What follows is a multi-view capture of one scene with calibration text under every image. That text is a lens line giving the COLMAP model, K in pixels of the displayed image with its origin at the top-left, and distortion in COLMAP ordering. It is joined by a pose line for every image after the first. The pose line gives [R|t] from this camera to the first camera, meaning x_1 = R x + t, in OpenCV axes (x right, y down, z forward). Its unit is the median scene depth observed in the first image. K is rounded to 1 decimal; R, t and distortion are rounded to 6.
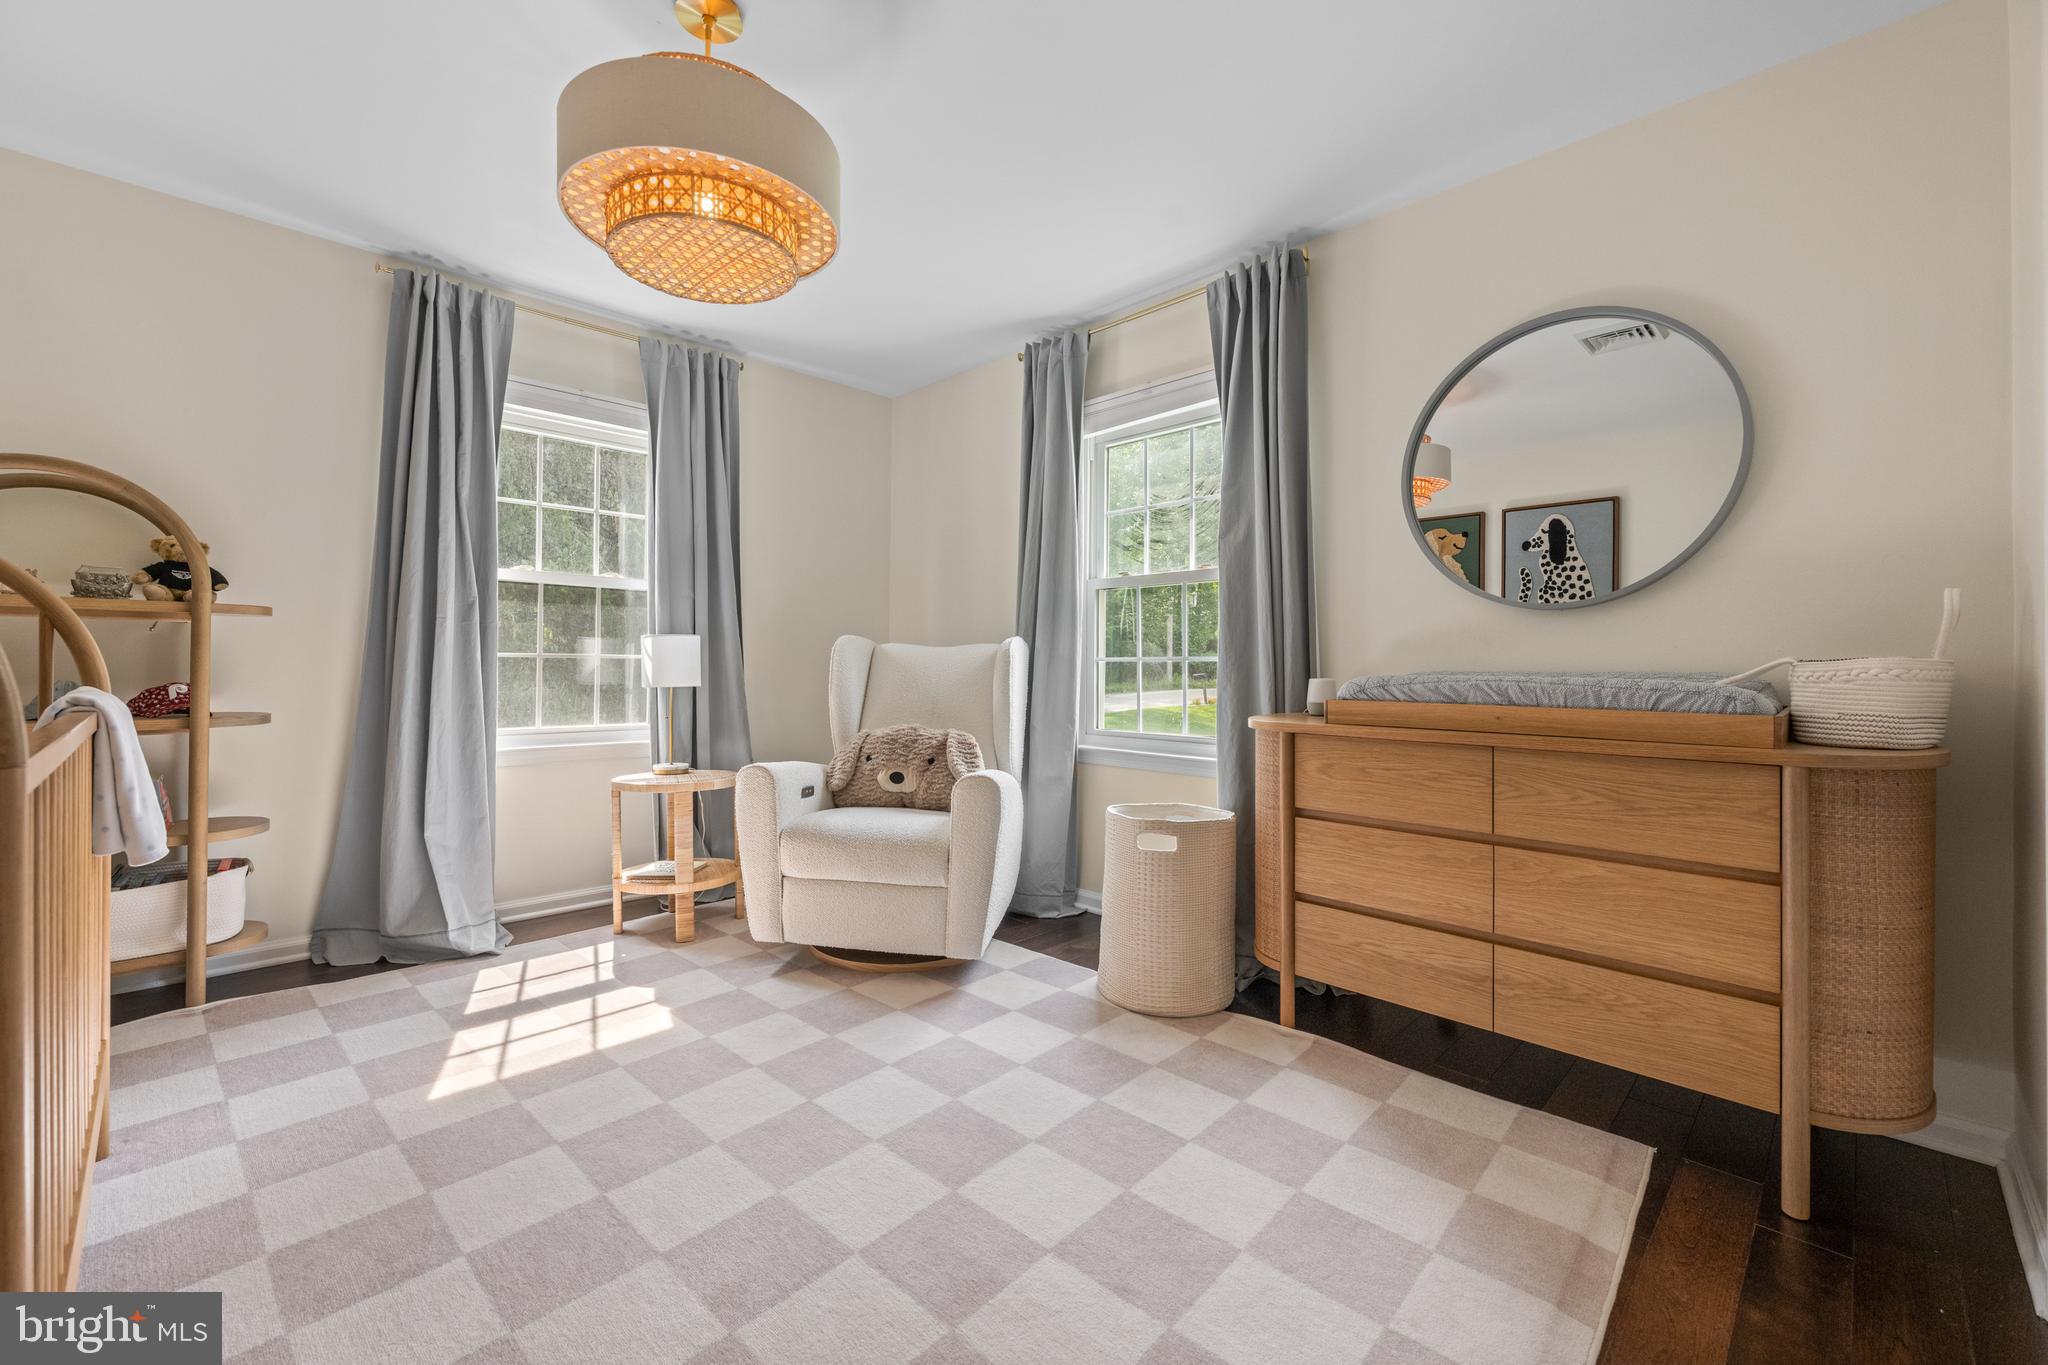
lens RADIAL K [[815.0, 0, 1020.3], [0, 815.0, 667.6], [0, 0, 1]] dist [-0.002881, 0.000034]
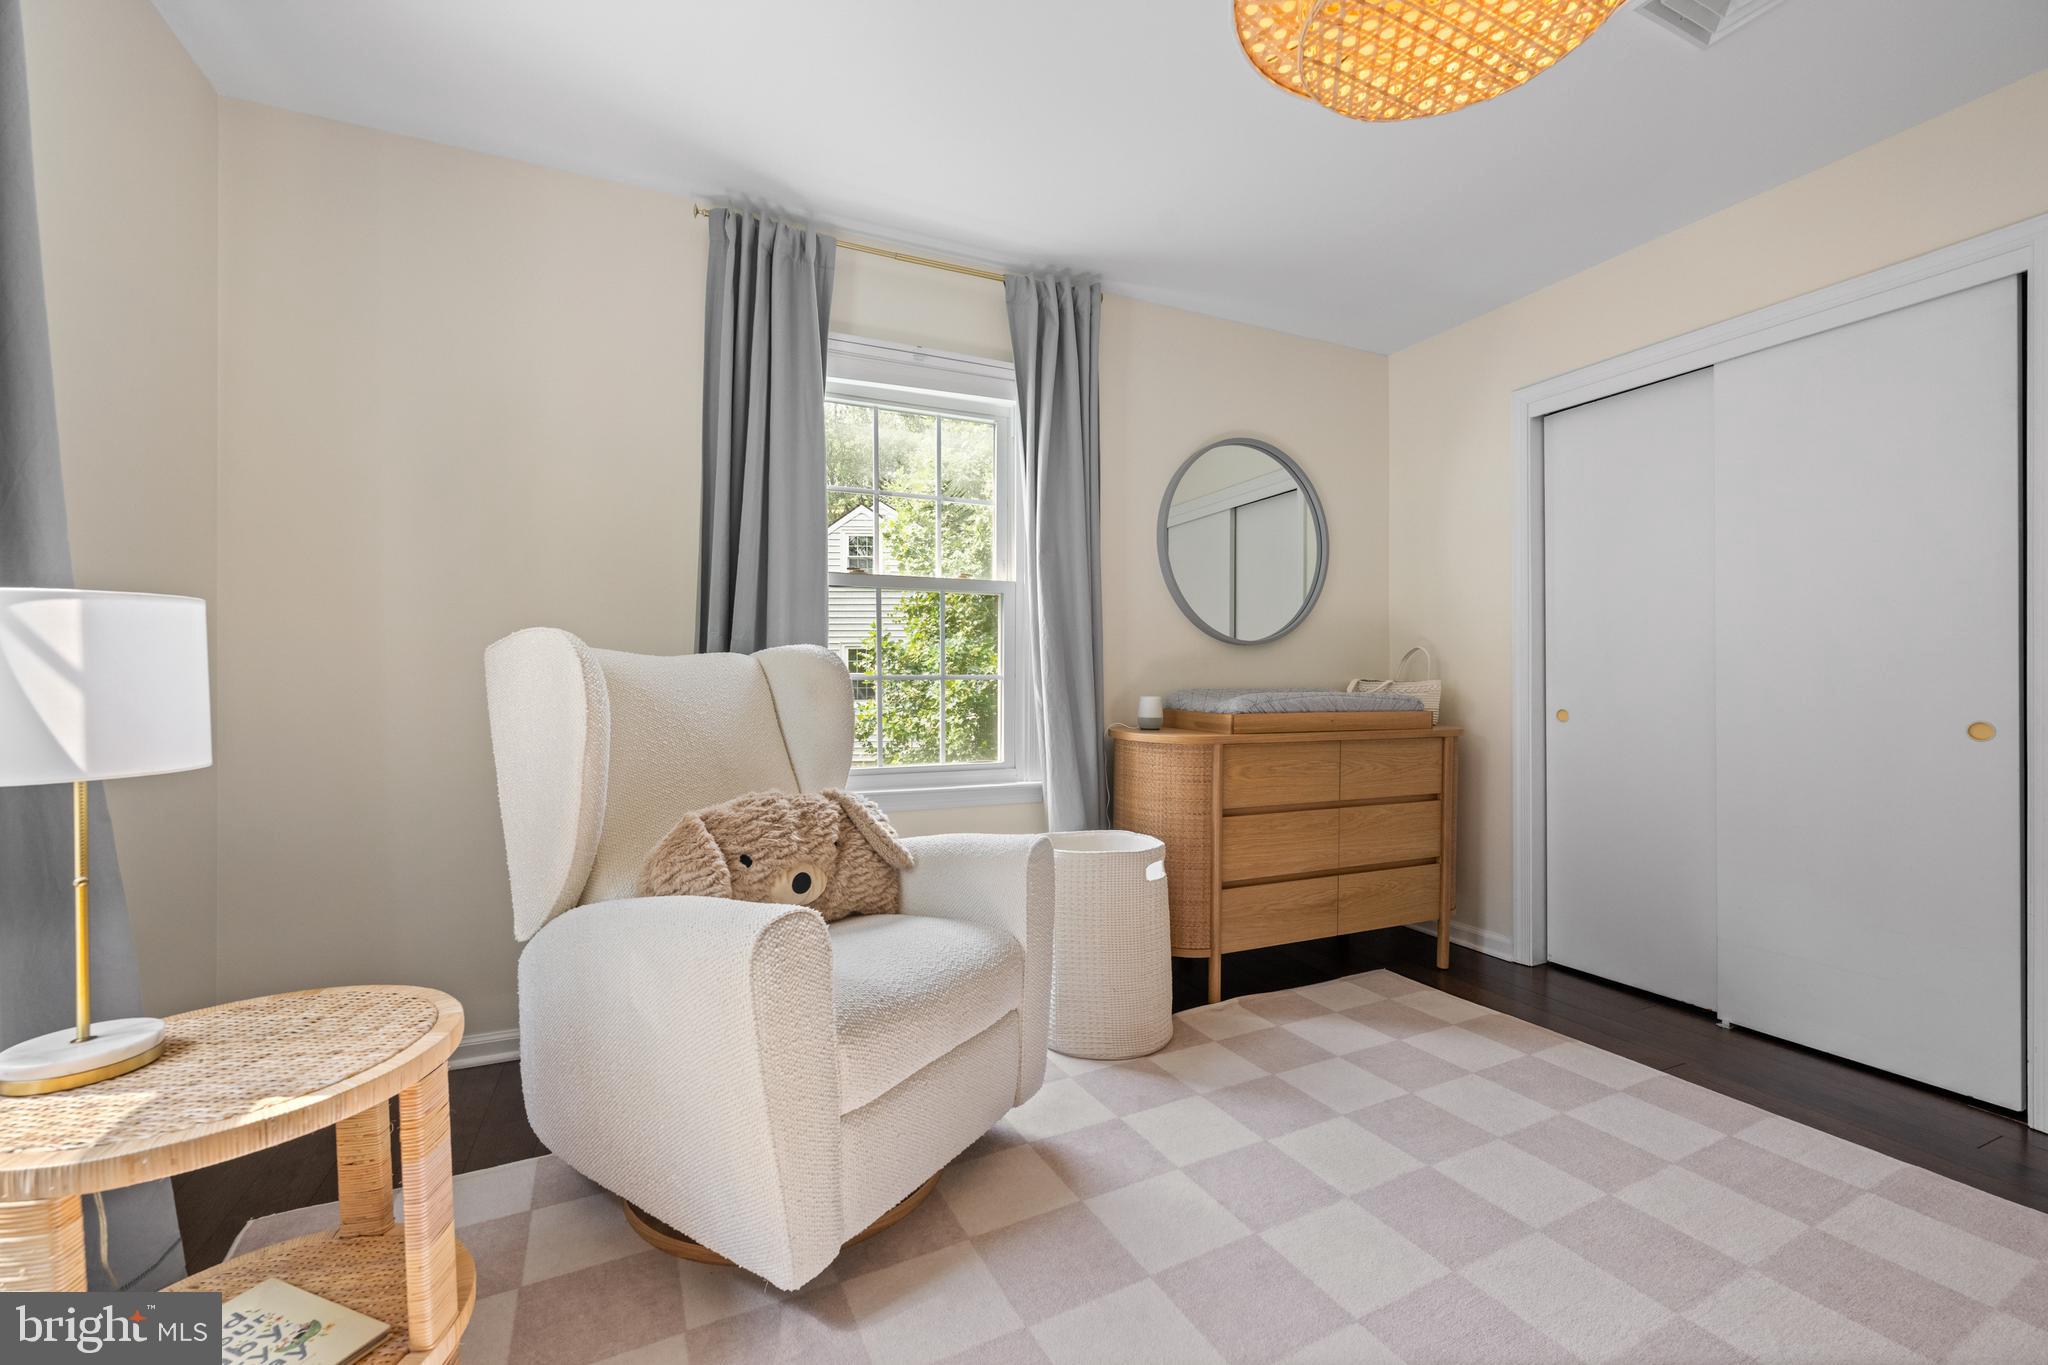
lens RADIAL K [[815.0, 0, 1012.6], [0, 815.0, 700.3], [0, 0, 1]] dist [-0.002881, 0.000034]
pose [[0.369644, -0.023424, 0.928878, -0.883041], [0.006947, 0.999724, 0.022446, -0.009961], [-0.929148, -0.001844, 0.369704, 0.903957]]
